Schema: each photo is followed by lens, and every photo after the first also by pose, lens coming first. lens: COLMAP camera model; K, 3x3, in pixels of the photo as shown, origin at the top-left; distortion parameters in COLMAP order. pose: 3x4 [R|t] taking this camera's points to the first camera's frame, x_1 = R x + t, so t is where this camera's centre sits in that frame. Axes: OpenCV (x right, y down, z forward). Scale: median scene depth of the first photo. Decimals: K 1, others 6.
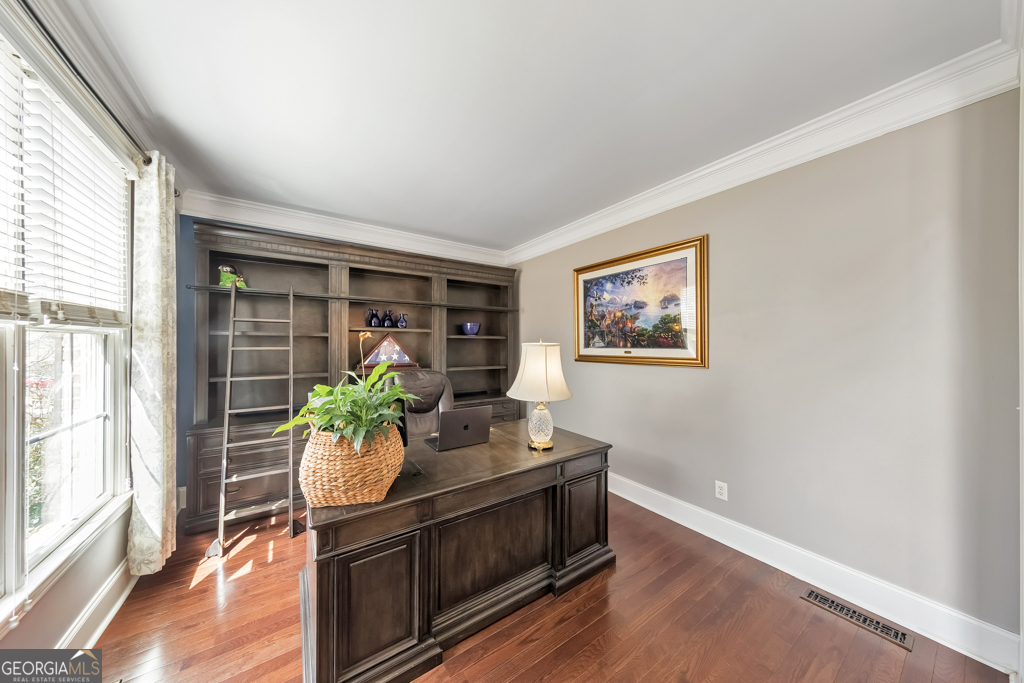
lens RADIAL K [[326.3, 0, 511.2], [0, 326.3, 343.0], [0, 0, 1]] dist [0.005868, -0.000169]
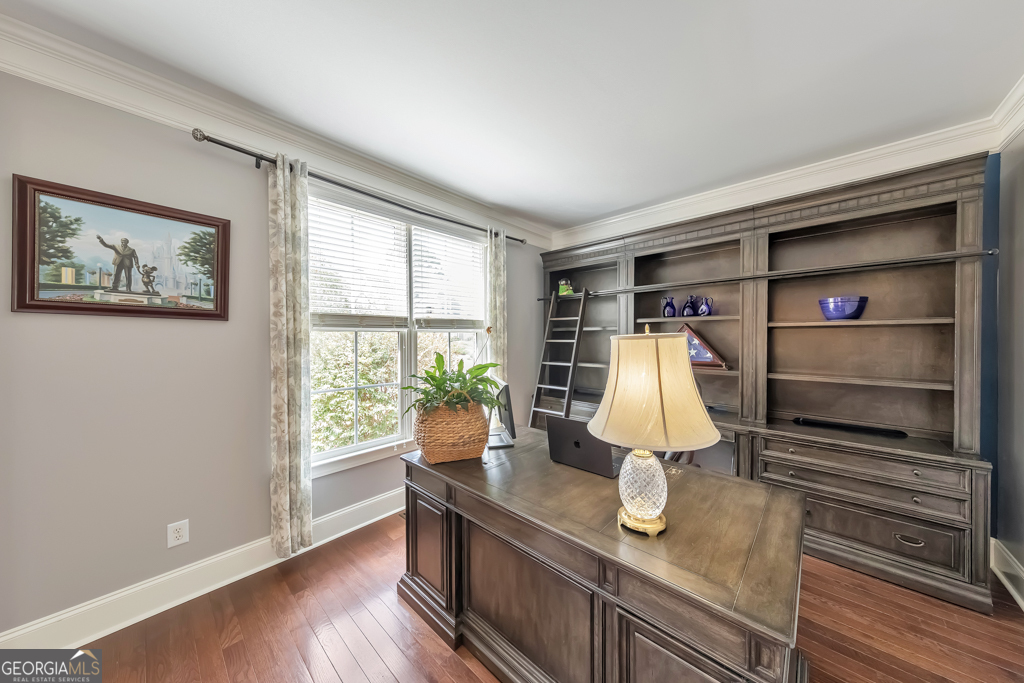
lens RADIAL K [[326.3, 0, 511.2], [0, 326.3, 339.5], [0, 0, 1]] dist [0.005868, -0.000169]
pose [[0.229495, 0.003907, -0.973302, 0.335912], [0.007087, 0.999959, 0.005685, 0.002642], [0.973284, -0.008202, 0.229458, 0.390591]]
